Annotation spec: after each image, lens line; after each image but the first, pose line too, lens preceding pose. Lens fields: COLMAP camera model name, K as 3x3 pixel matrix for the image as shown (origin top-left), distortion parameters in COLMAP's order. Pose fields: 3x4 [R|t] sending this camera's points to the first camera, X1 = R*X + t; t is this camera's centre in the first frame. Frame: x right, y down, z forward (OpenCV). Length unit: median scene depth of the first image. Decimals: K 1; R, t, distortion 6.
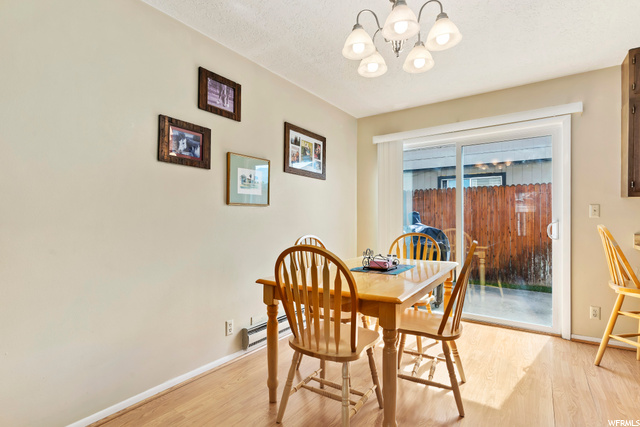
lens RADIAL K [[310.1, 0, 320.9], [0, 310.1, 214.5], [0, 0, 1]] dist [0.000197, -0.000554]
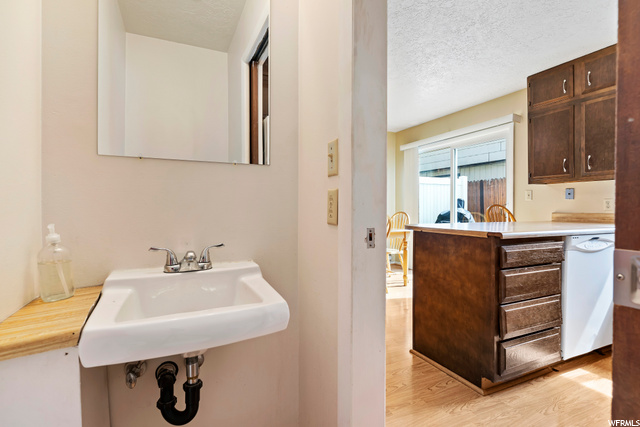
lens RADIAL K [[310.1, 0, 317.2], [0, 310.1, 211.0], [0, 0, 1]] dist [0.000197, -0.000554]
pose [[0.861784, 0.007042, -0.507227, 0.576950], [0.001550, 0.999862, 0.016516, 0.023968], [0.507273, -0.015019, 0.861654, -0.427992]]
